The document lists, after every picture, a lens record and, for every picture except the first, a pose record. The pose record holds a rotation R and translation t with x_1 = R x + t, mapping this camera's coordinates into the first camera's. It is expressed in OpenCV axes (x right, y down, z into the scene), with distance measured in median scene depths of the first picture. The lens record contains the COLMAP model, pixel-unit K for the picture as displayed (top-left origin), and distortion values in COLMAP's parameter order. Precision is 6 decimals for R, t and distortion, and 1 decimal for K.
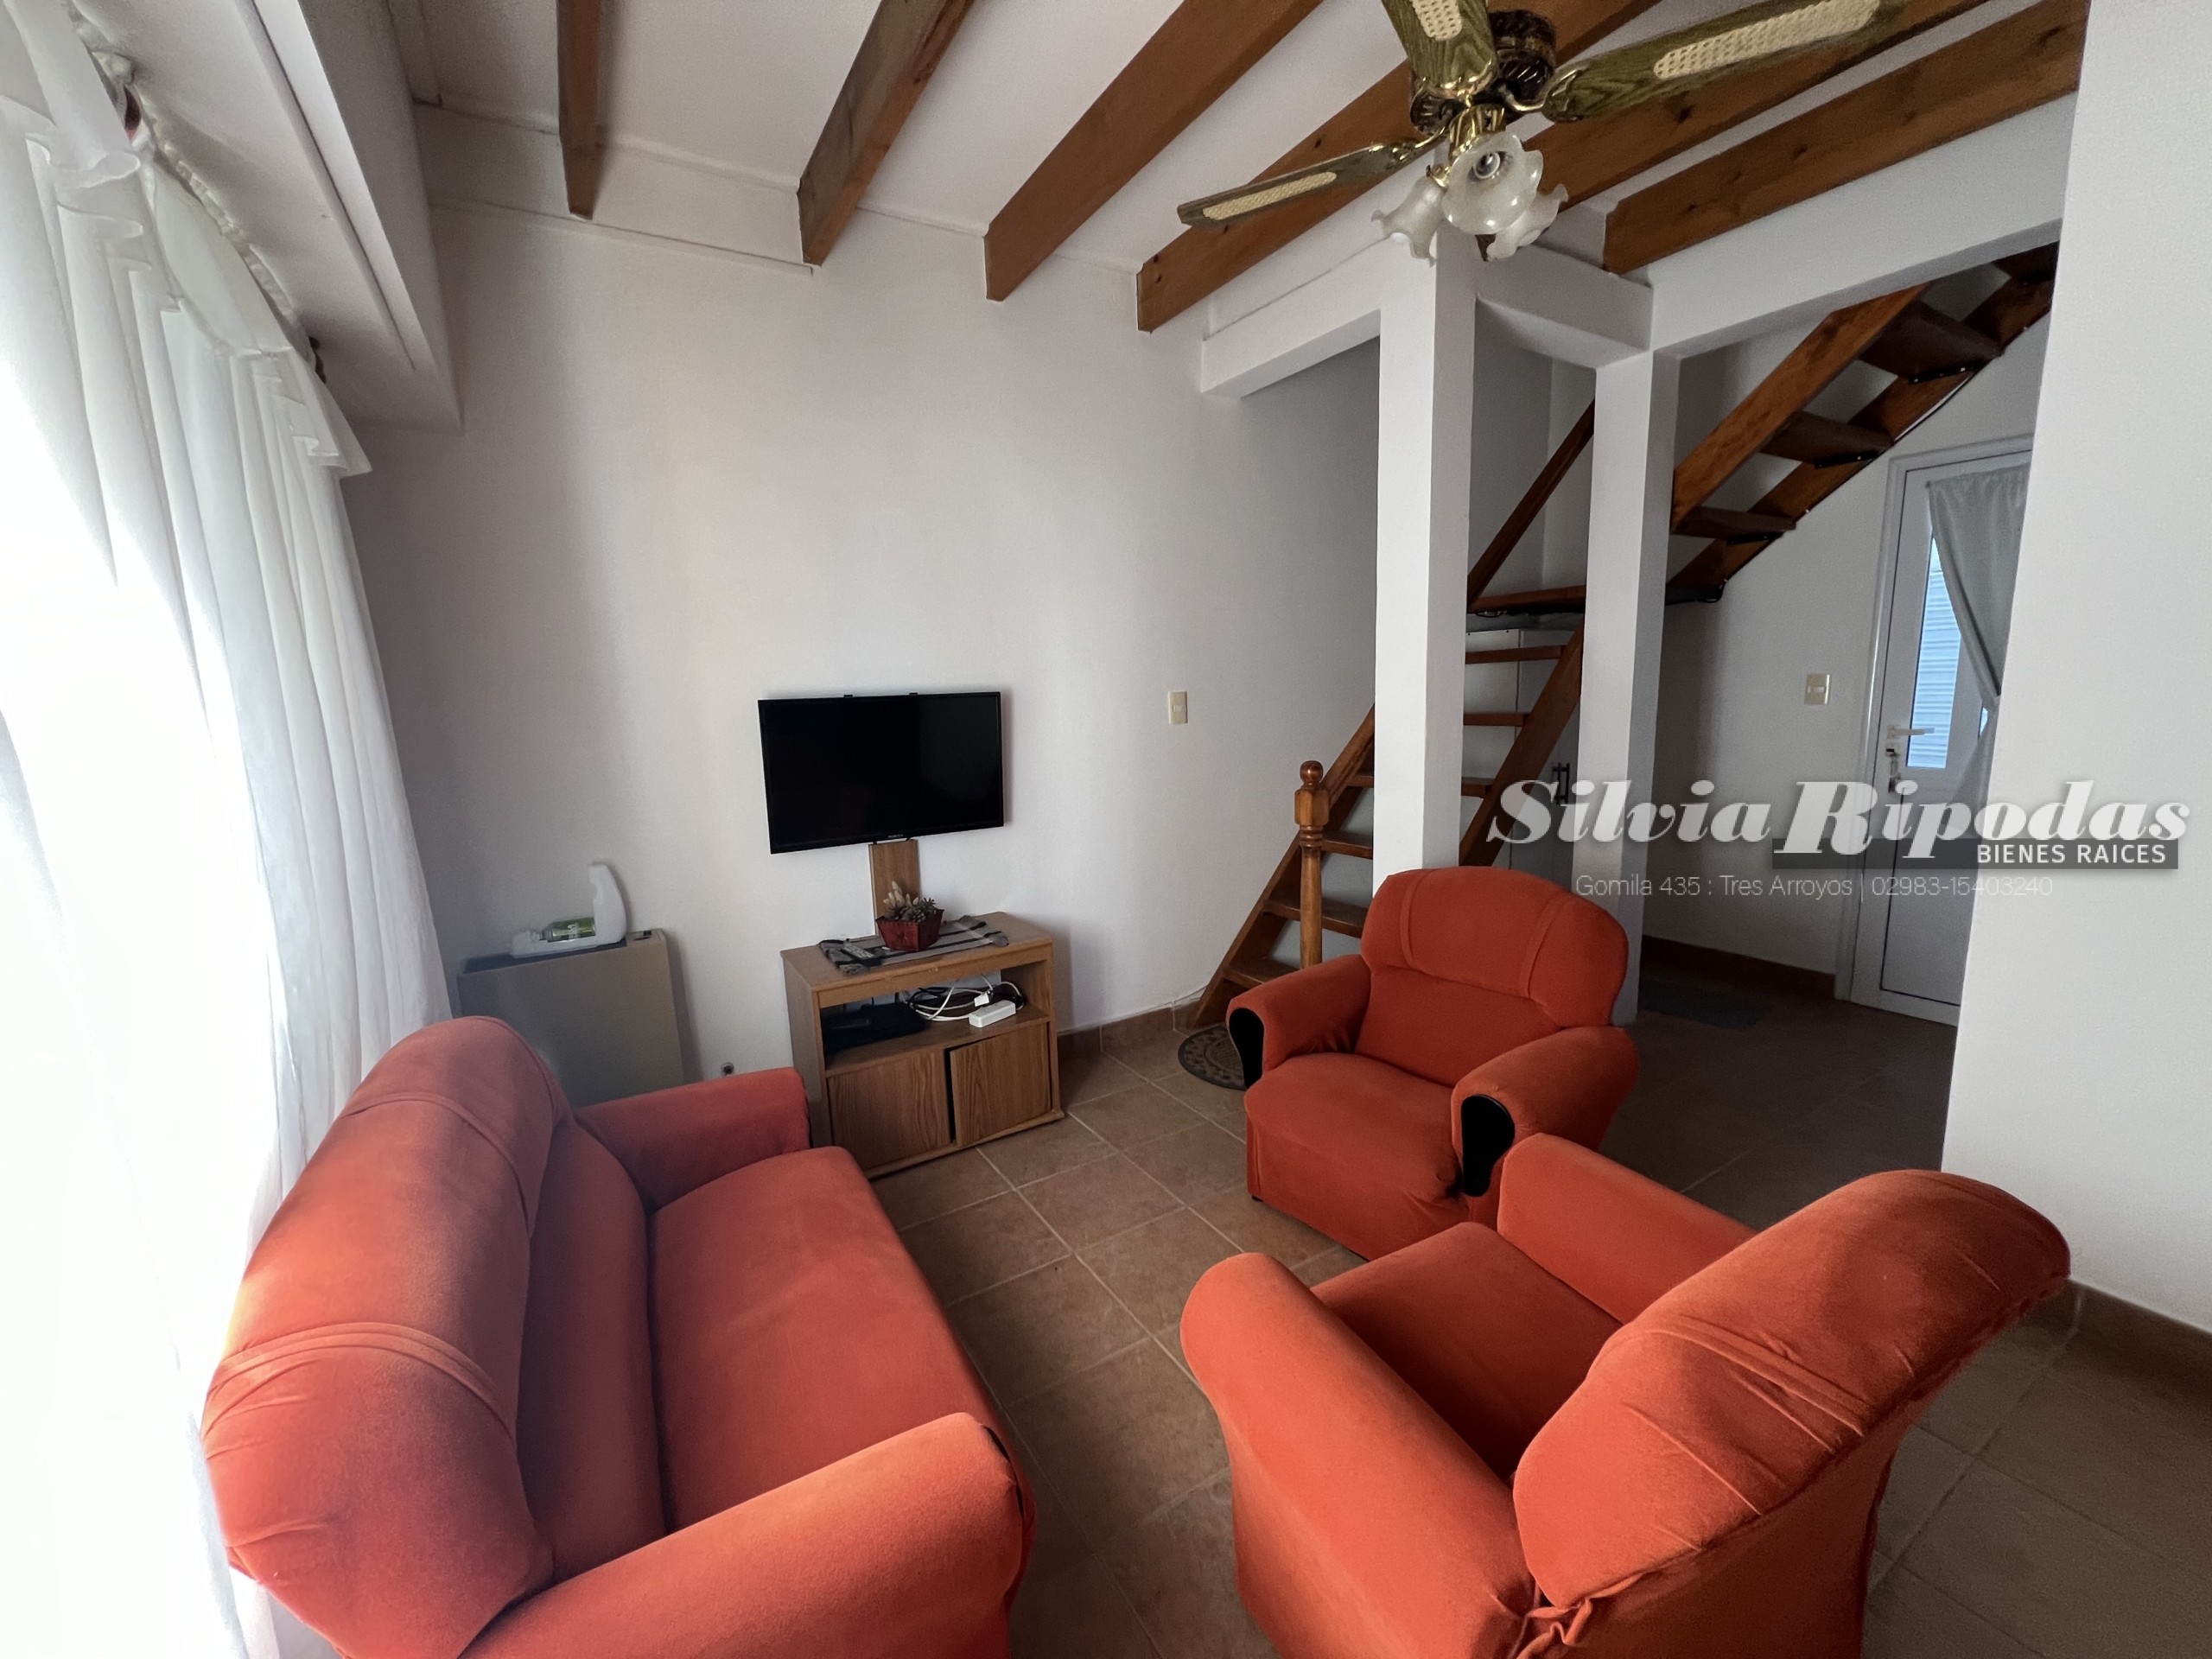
lens RADIAL K [[892.3, 0, 1094.4], [0, 892.3, 834.7], [0, 0, 1]] dist [-0.000094, 0.000273]
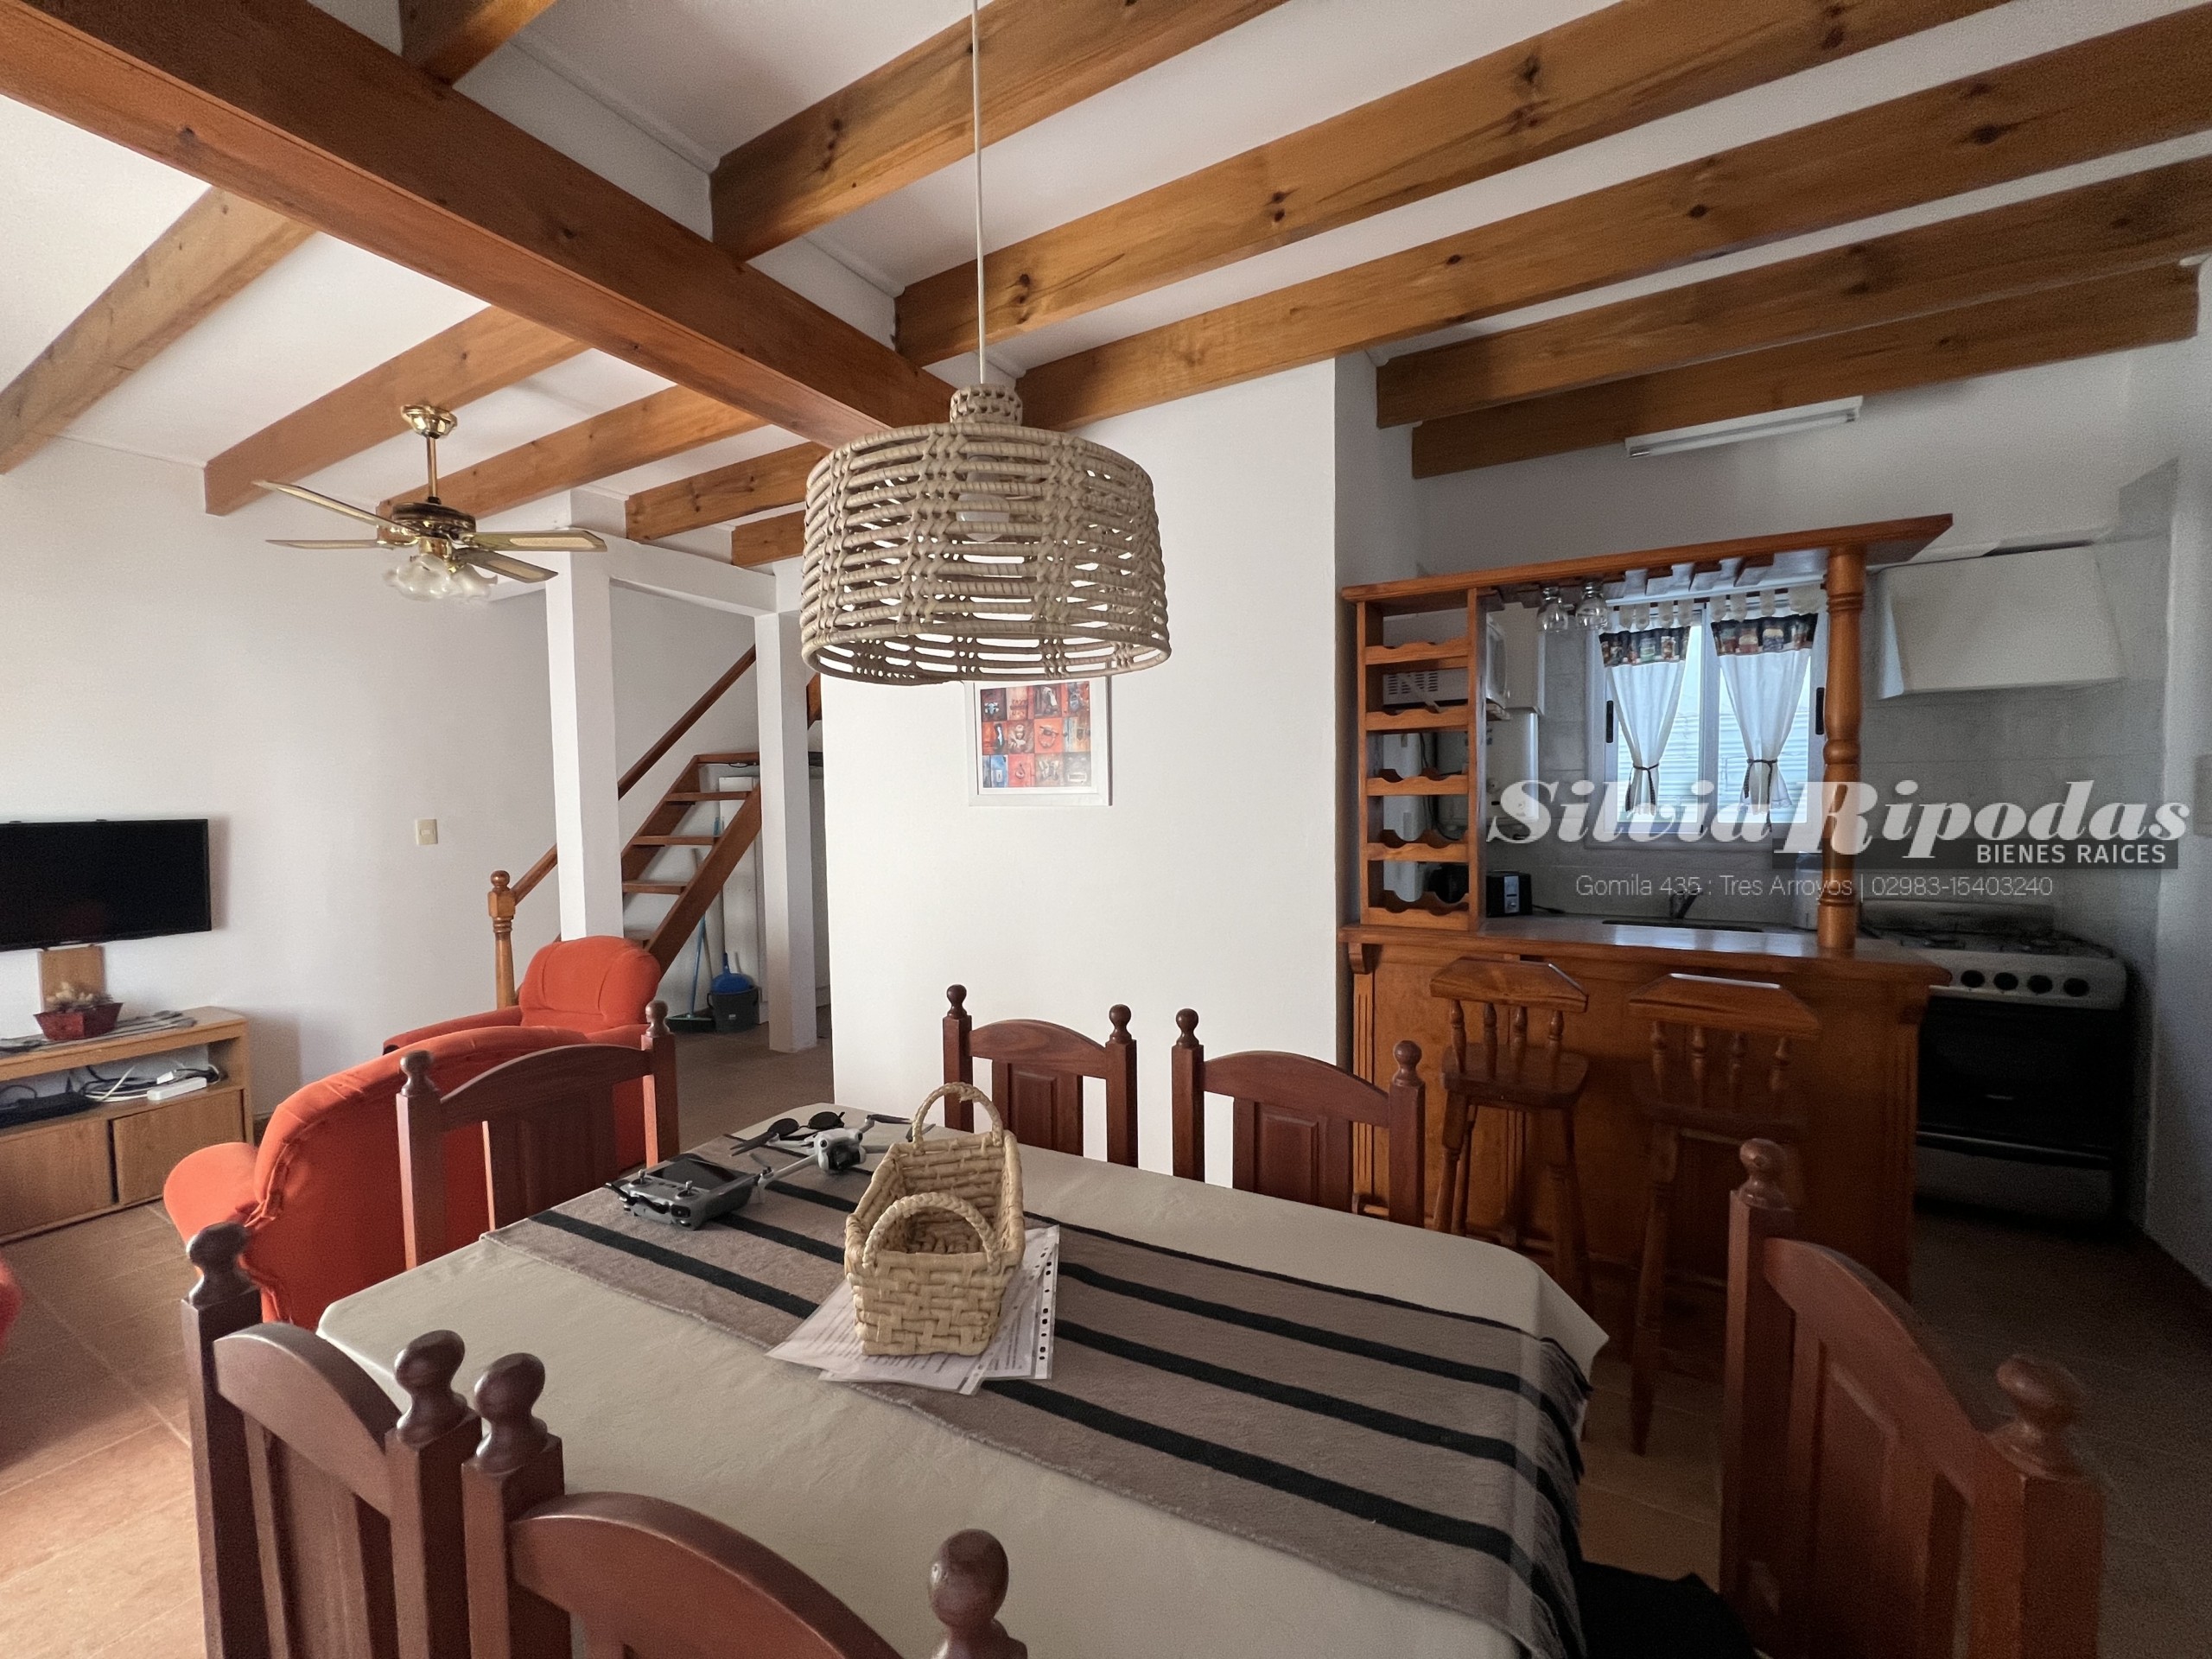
lens RADIAL K [[892.3, 0, 1094.4], [0, 892.3, 834.7], [0, 0, 1]] dist [-0.000094, 0.000273]
pose [[0.882844, 0.008984, 0.469580, 0.406043], [0.047477, 0.992988, -0.108258, 0.051862], [-0.467260, 0.117870, 0.876228, -0.658072]]
